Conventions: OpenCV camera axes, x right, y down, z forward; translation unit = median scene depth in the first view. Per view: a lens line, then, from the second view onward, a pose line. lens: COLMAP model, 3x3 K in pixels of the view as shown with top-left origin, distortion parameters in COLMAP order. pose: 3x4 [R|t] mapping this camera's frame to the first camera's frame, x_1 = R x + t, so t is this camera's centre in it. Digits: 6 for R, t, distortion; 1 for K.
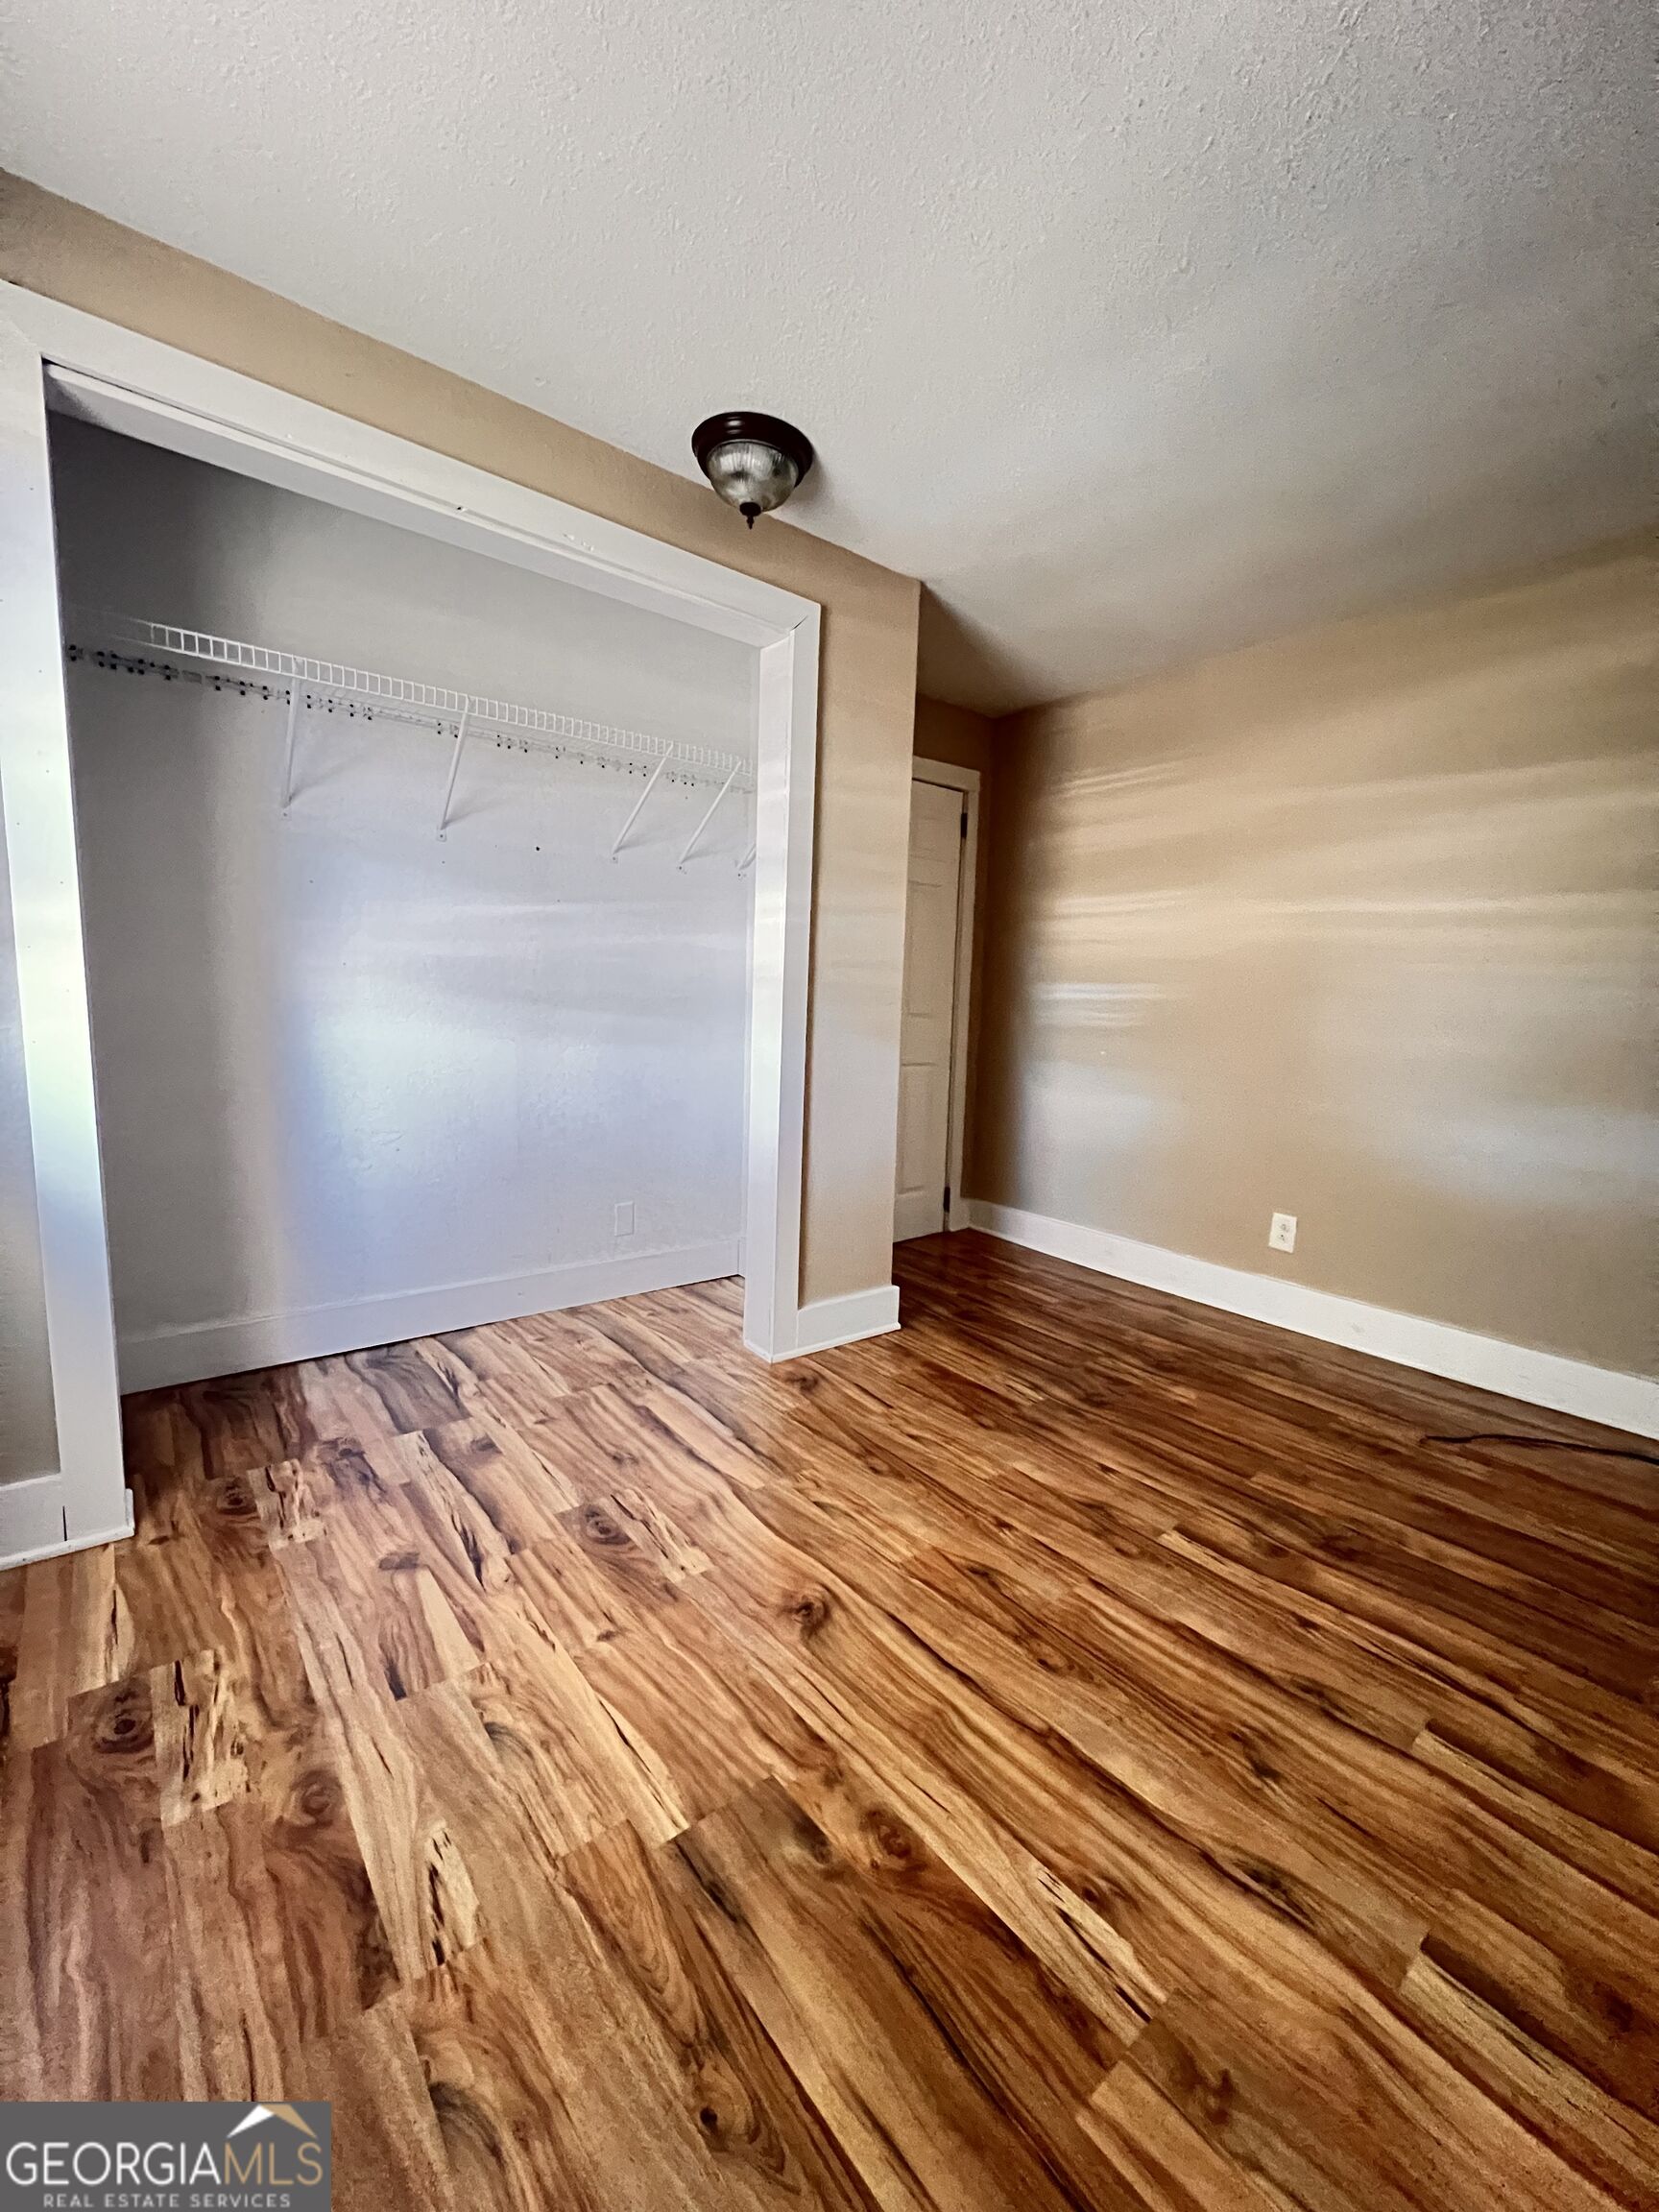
lens RADIAL K [[888.6, 0, 825.4], [0, 888.6, 1099.5], [0, 0, 1]] dist [-0.008362, -0.000134]
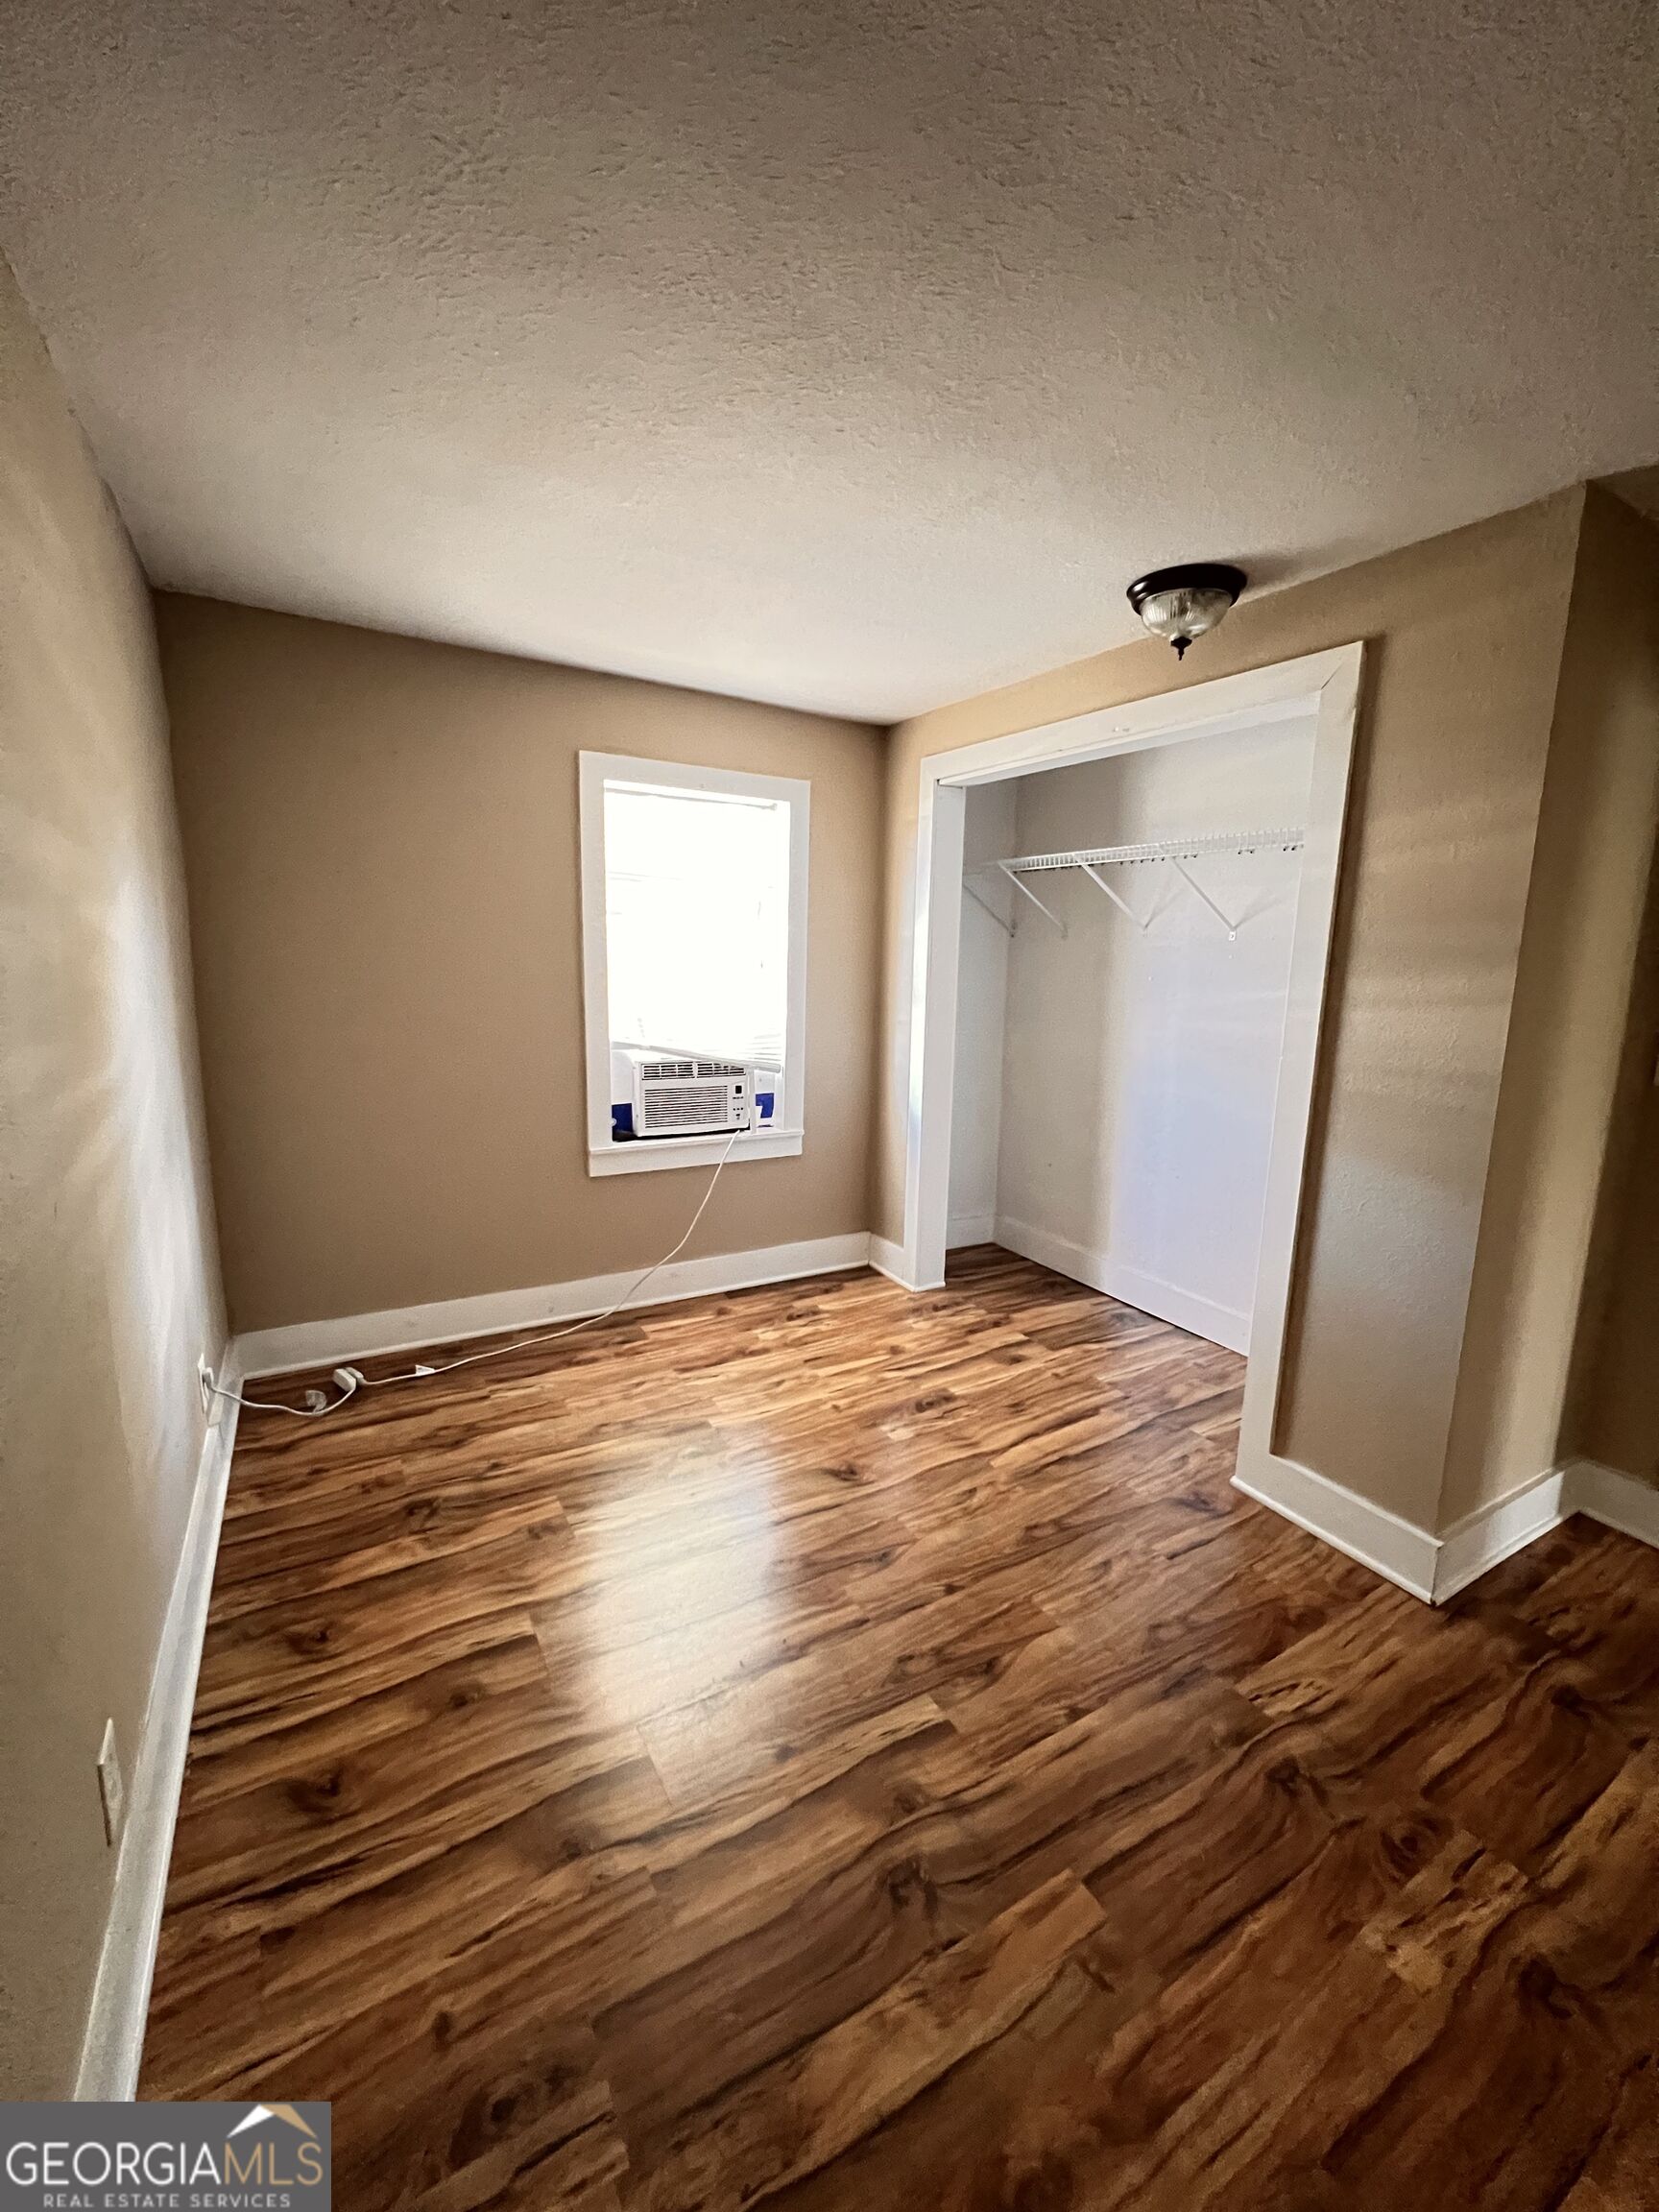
lens RADIAL K [[885.0, 0, 834.8], [0, 885.0, 1109.4], [0, 0, 1]] dist [-0.005292, 0.001421]
pose [[-0.142597, 0.139141, -0.979952, 1.157263], [-0.145174, 0.976422, 0.159765, -0.238426], [0.979076, 0.165045, -0.119035, 0.858589]]
